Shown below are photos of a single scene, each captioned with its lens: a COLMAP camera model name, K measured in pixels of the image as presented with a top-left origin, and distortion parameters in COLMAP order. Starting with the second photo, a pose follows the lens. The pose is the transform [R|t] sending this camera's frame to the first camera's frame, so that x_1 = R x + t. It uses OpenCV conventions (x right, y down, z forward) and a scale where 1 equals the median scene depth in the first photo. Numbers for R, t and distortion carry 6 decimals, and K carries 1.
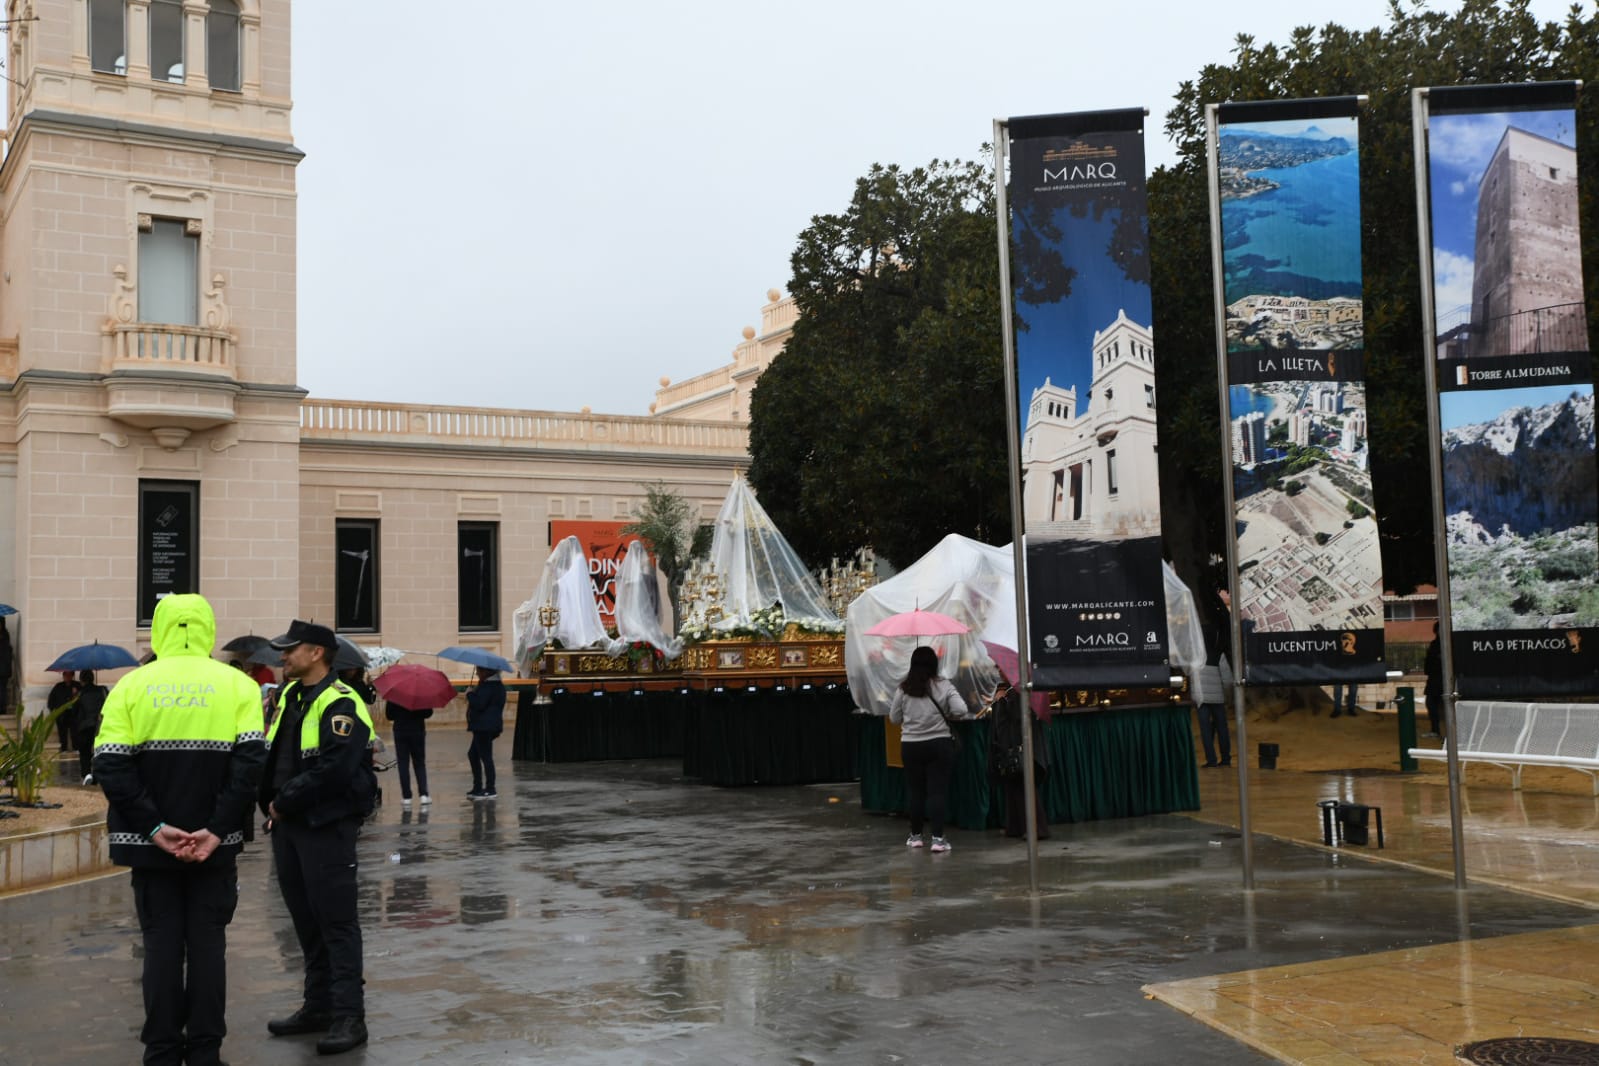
lens RADIAL K [[1702.1, 0, 808.8], [0, 1702.1, 528.4], [0, 0, 1]] dist [0.013442, 0.000000]
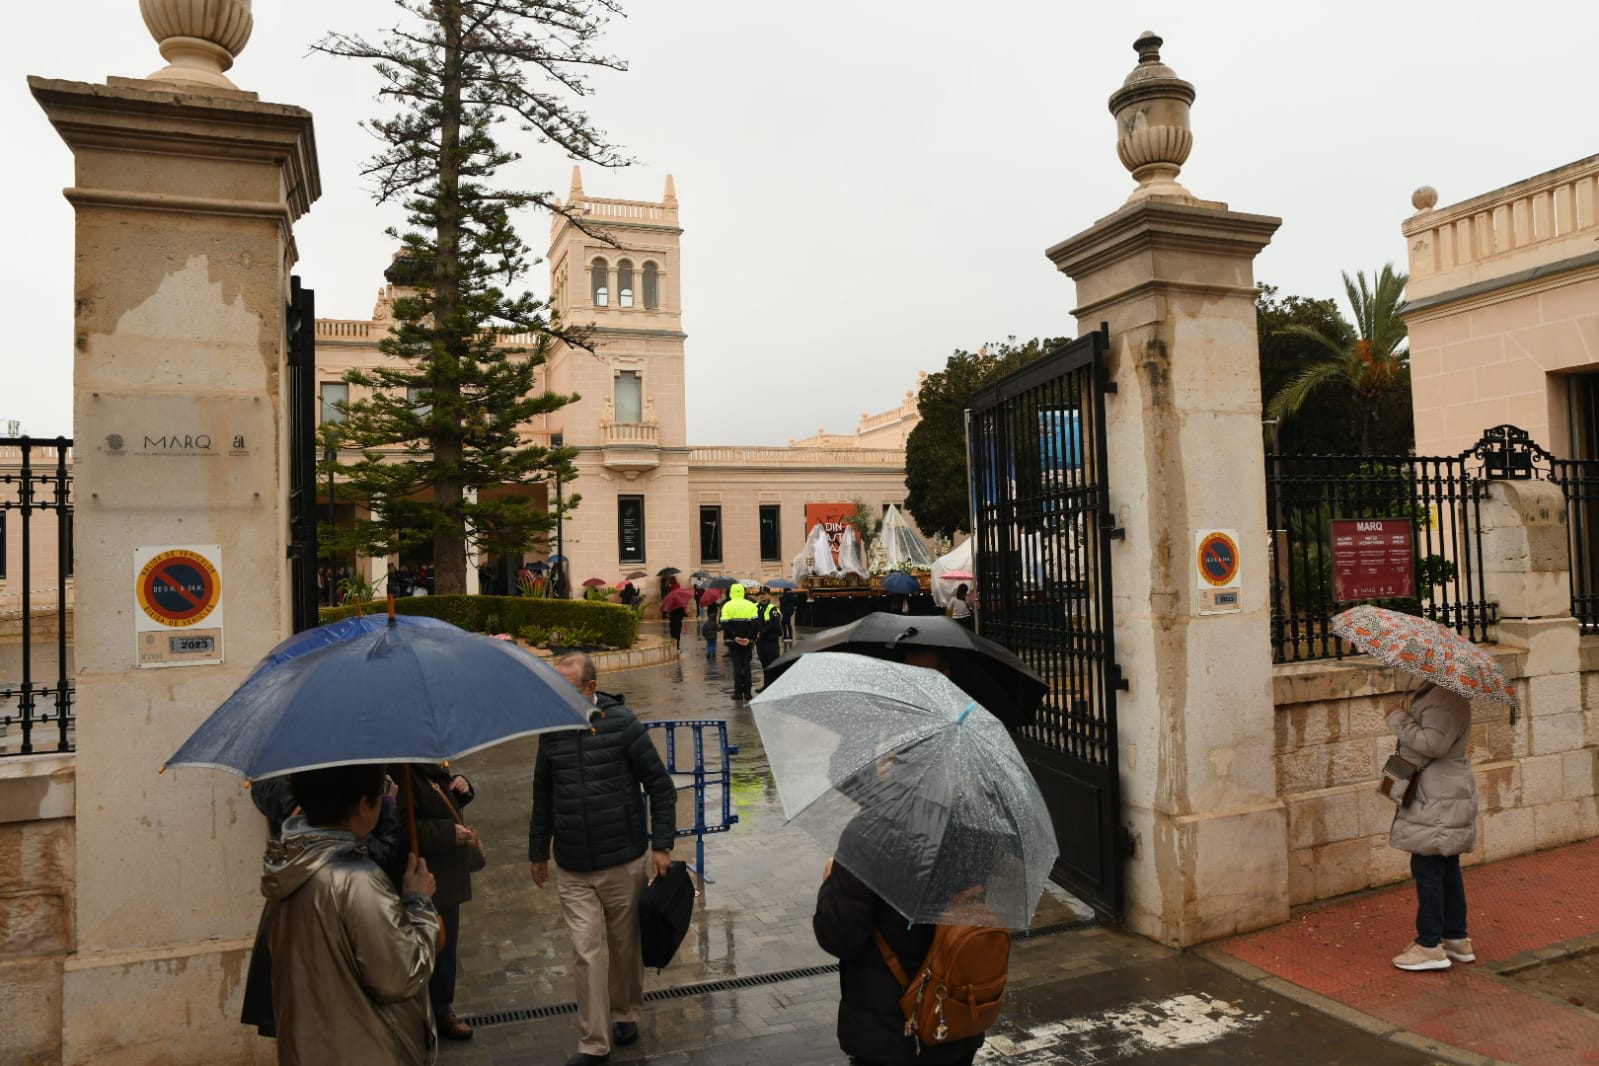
lens RADIAL K [[1074.5, 0, 796.2], [0, 1074.5, 525.9], [0, 0, 1]] dist [-0.002533, -0.000053]
pose [[0.988311, -0.012380, -0.151949, 0.041154], [0.018482, 0.999076, 0.038808, -0.047358], [0.151328, -0.041162, 0.987626, -0.372182]]
